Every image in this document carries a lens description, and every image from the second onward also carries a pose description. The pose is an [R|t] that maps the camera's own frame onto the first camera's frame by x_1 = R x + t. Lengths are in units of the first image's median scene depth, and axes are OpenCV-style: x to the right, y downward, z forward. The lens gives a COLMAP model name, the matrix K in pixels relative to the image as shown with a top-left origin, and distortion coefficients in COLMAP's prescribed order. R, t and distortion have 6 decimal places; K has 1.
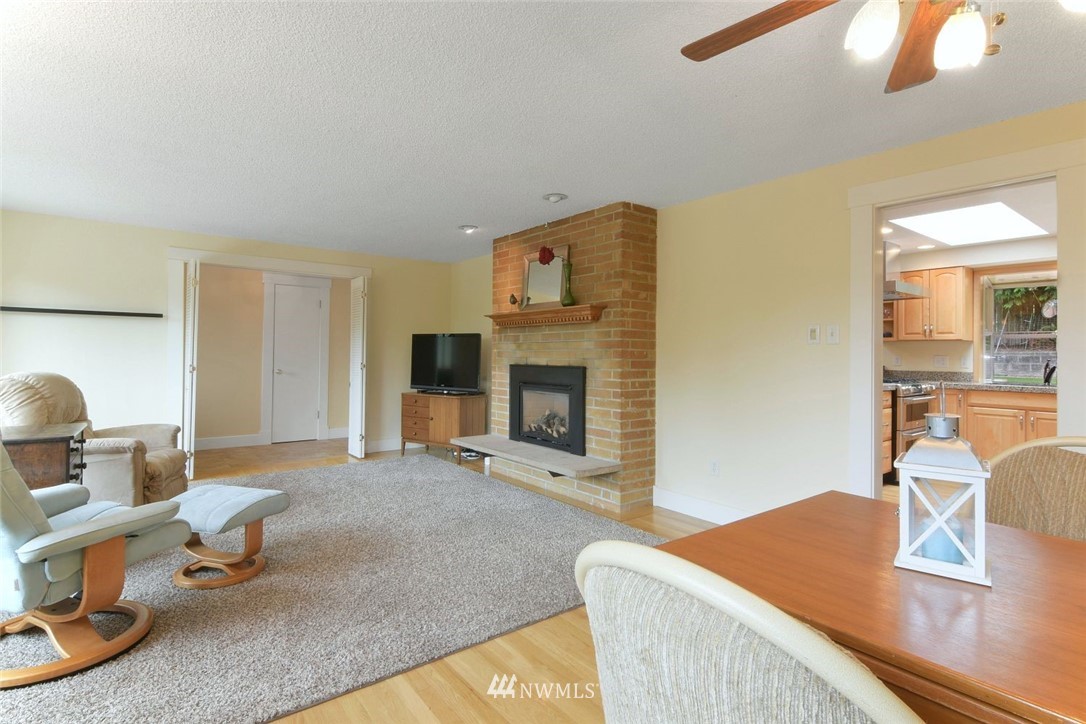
lens RADIAL K [[544.7, 0, 545.1], [0, 544.7, 346.3], [0, 0, 1]] dist [-0.001167, -0.001164]
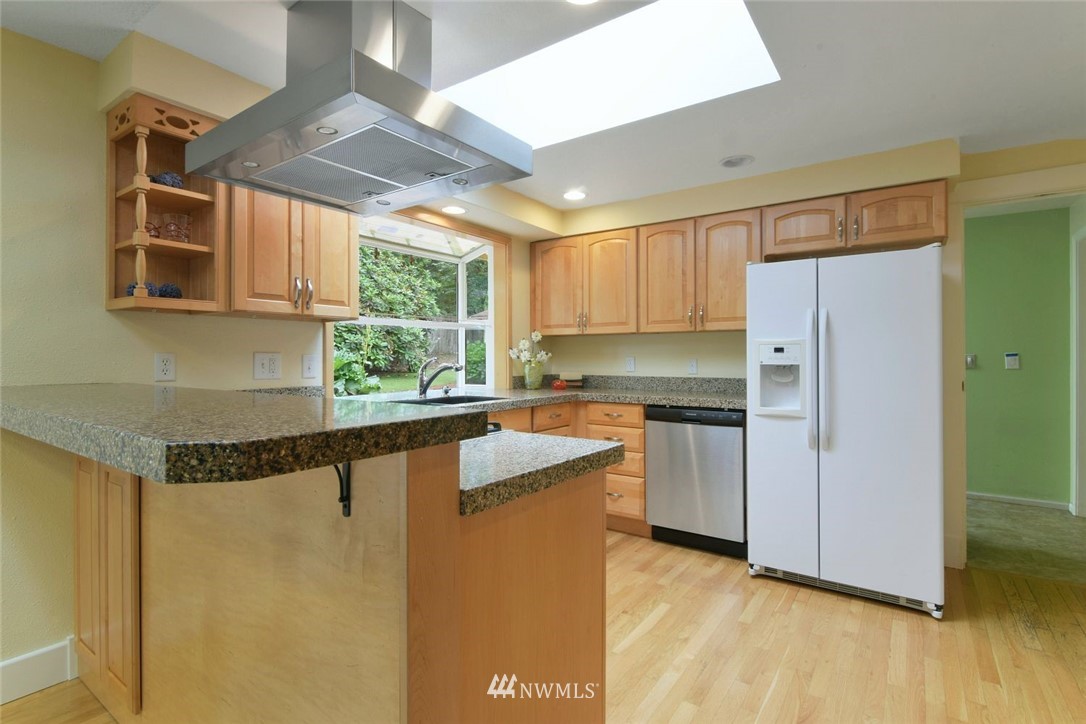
lens RADIAL K [[518.5, 0, 543.1], [0, 518.5, 352.4], [0, 0, 1]] dist [0.020822, 0.000020]
pose [[-0.288495, 0.000404, 0.957481, 0.283994], [-0.014034, 0.999891, -0.004651, 0.017694], [-0.957378, -0.014779, -0.288458, 0.998048]]
